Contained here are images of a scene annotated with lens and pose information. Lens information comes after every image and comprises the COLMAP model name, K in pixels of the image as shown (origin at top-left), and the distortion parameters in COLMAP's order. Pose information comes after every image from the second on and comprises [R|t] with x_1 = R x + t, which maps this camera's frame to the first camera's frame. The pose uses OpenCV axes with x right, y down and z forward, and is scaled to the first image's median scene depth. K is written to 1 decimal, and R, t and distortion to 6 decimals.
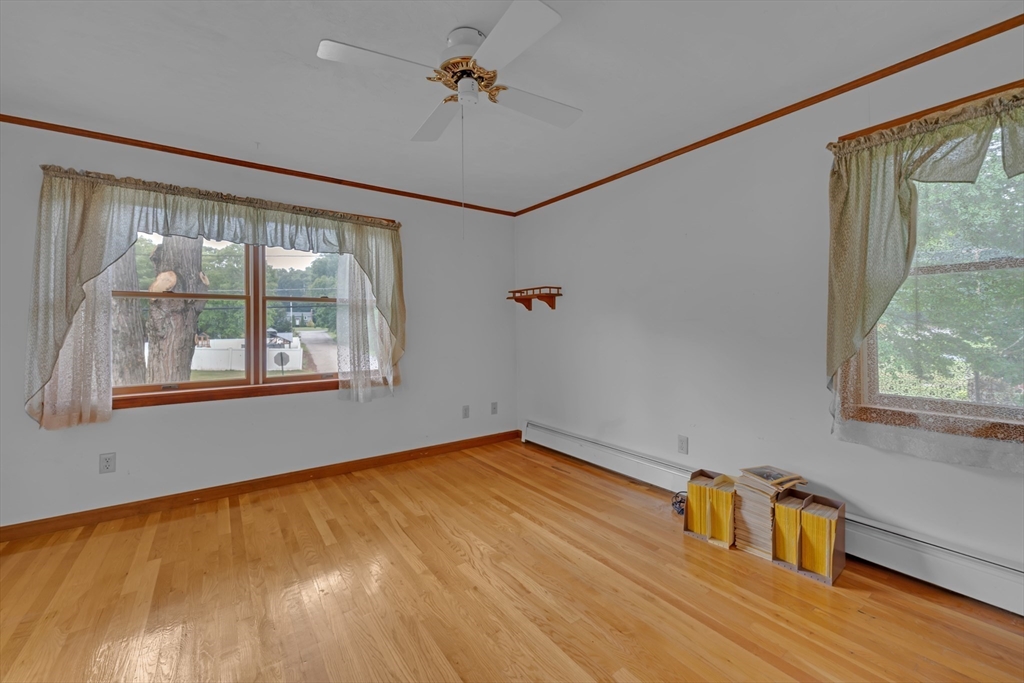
lens RADIAL K [[412.7, 0, 511.1], [0, 412.7, 324.4], [0, 0, 1]] dist [-0.000006, 0.000302]
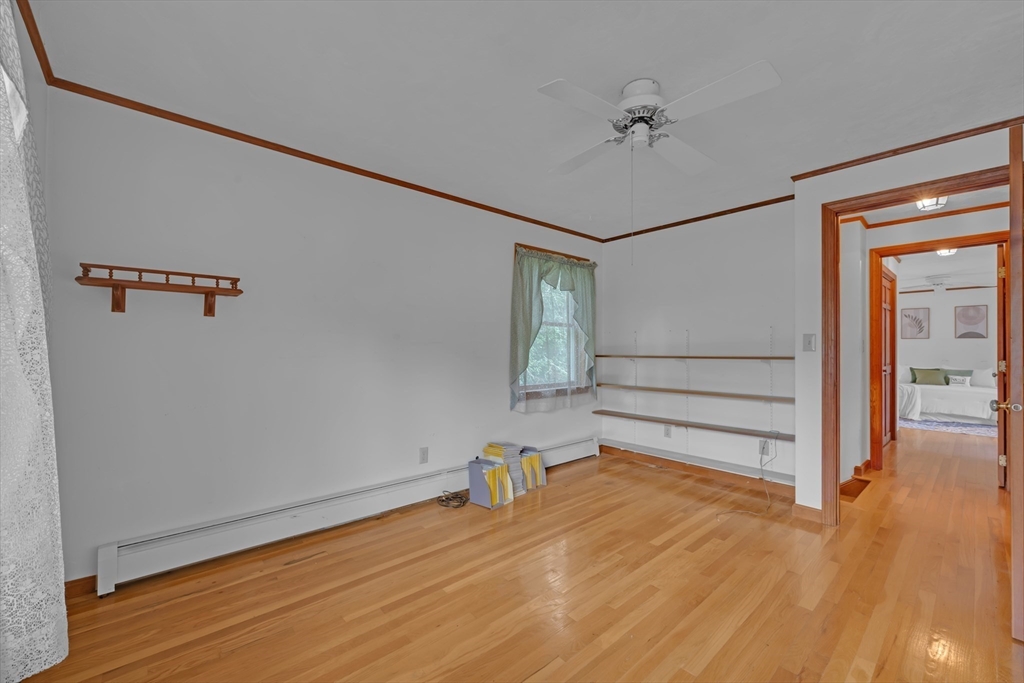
lens RADIAL K [[412.7, 0, 509.9], [0, 412.7, 355.6], [0, 0, 1]] dist [-0.000006, 0.000302]
pose [[-0.103943, -0.007412, 0.994556, -0.712296], [-0.011324, 0.999916, 0.006268, 0.013658], [-0.994519, -0.010611, -0.104018, 0.896049]]
